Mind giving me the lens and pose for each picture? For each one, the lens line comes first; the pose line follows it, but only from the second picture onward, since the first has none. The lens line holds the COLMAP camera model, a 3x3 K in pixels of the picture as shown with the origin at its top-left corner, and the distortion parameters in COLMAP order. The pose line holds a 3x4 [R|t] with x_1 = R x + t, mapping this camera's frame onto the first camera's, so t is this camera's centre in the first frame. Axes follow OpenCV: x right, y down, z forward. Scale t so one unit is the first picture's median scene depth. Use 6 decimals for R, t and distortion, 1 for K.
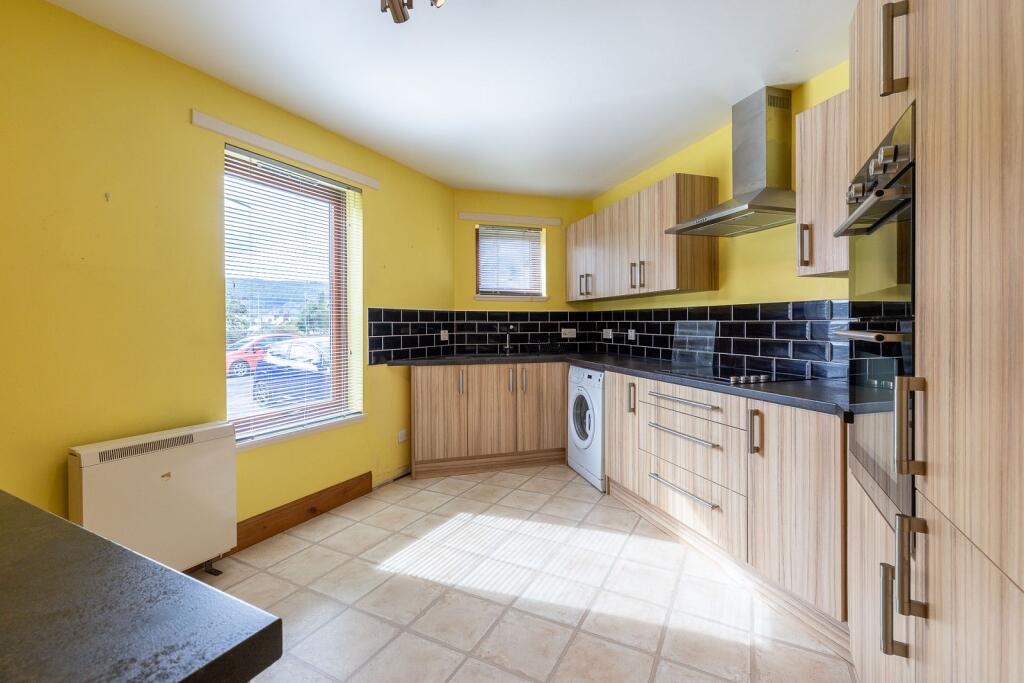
lens RADIAL K [[453.6, 0, 511.7], [0, 453.6, 325.3], [0, 0, 1]] dist [0.001377, 0.000189]
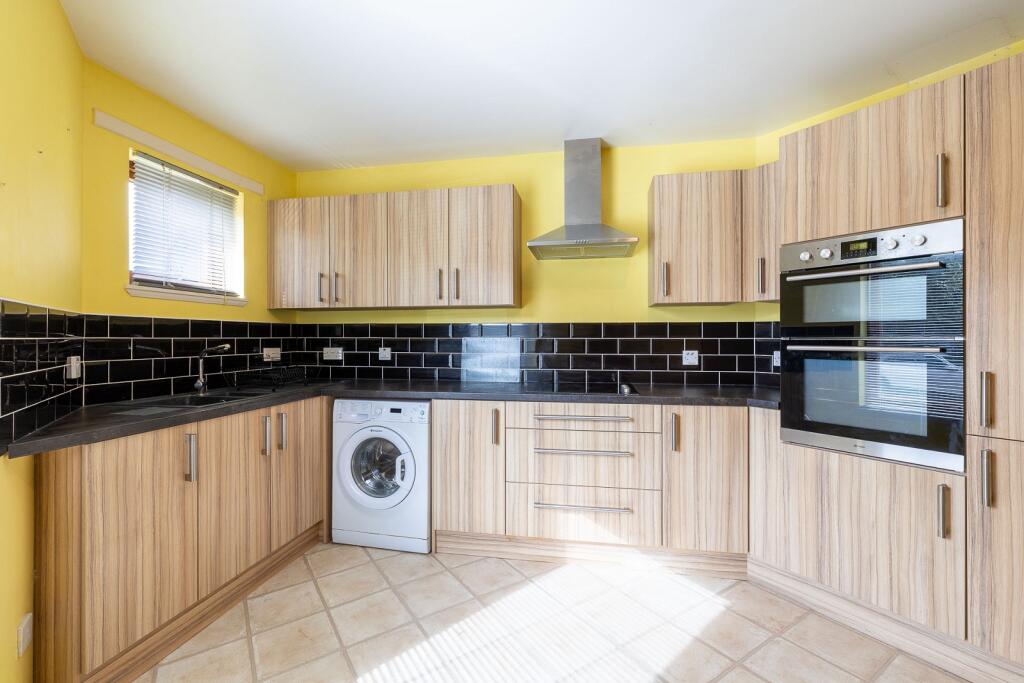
lens RADIAL K [[444.8, 0, 517.6], [0, 444.8, 337.5], [0, 0, 1]] dist [-0.001493, 0.001148]
pose [[0.466444, 0.006142, 0.884530, -0.378074], [0.003537, 0.999955, -0.008809, -0.001628], [-0.884544, 0.007237, 0.466401, 0.452370]]
